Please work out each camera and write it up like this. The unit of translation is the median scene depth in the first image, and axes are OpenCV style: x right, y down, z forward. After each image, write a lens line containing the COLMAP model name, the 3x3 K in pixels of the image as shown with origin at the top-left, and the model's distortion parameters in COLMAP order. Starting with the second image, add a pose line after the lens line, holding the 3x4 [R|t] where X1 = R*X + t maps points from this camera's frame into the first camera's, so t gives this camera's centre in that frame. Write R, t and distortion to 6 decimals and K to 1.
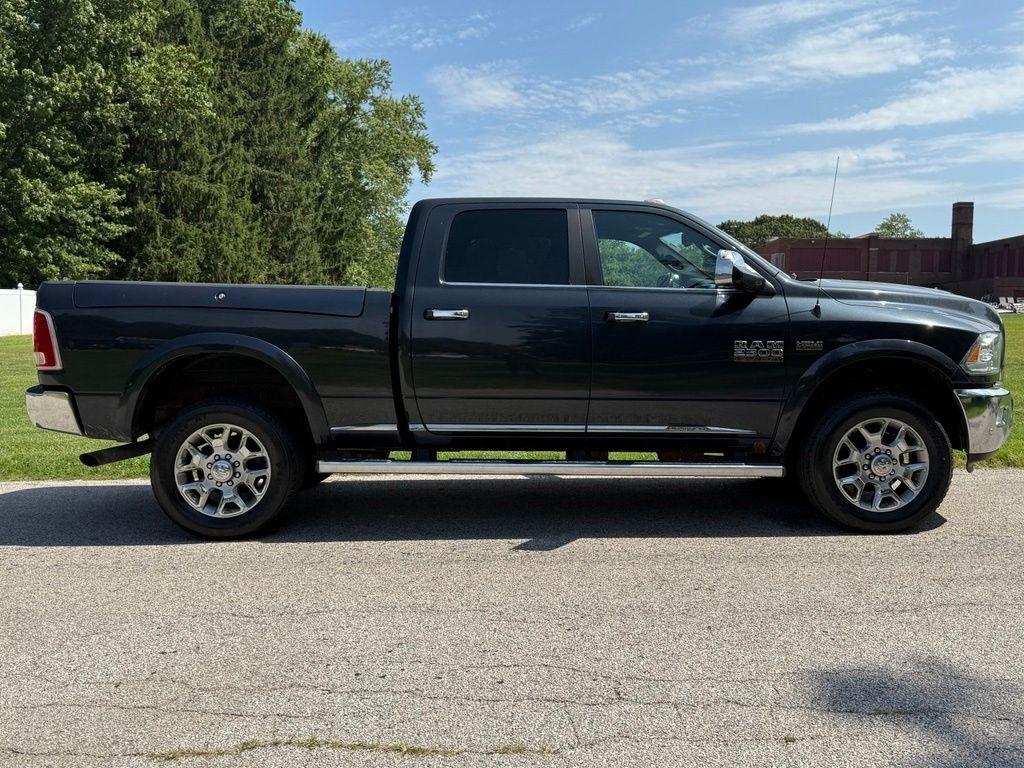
lens RADIAL K [[1093.0, 0, 512.0], [0, 1093.0, 384.0], [0, 0, 1]] dist [0.167447, -0.383403]
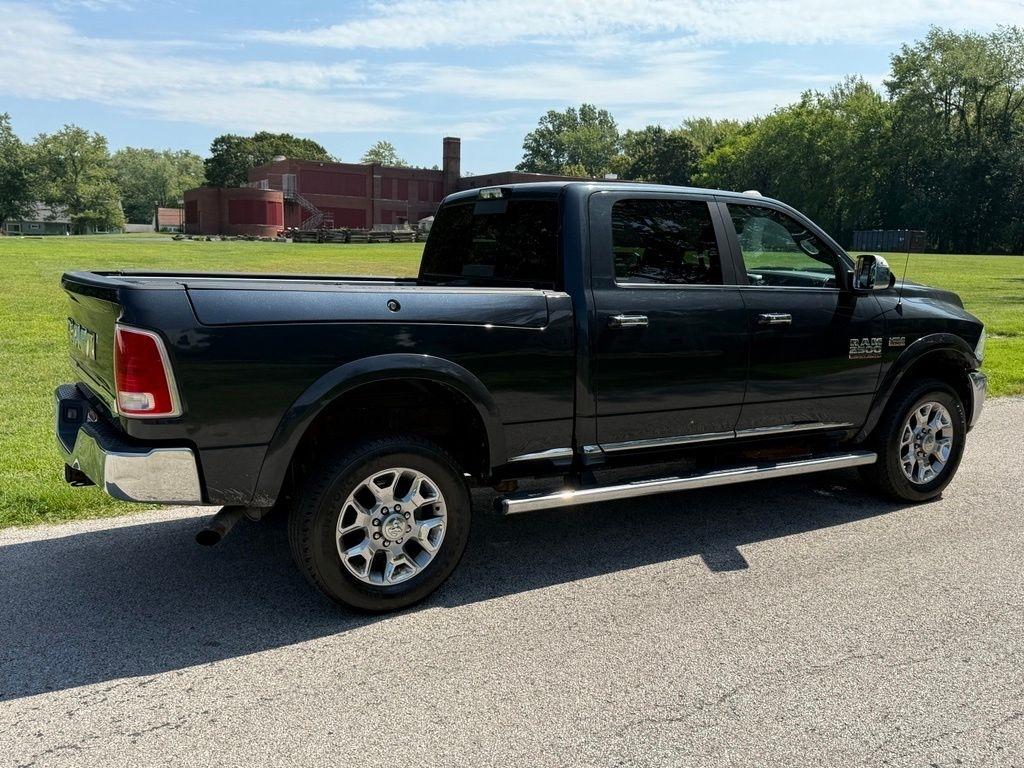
lens RADIAL K [[1126.6, 0, 512.0], [0, 1126.6, 384.0], [0, 0, 1]] dist [0.170794, -0.431650]
pose [[0.794653, -0.065797, 0.603487, -0.183071], [0.010149, 0.995410, 0.095163, -0.026851], [-0.606979, -0.069497, 0.791674, 0.084745]]
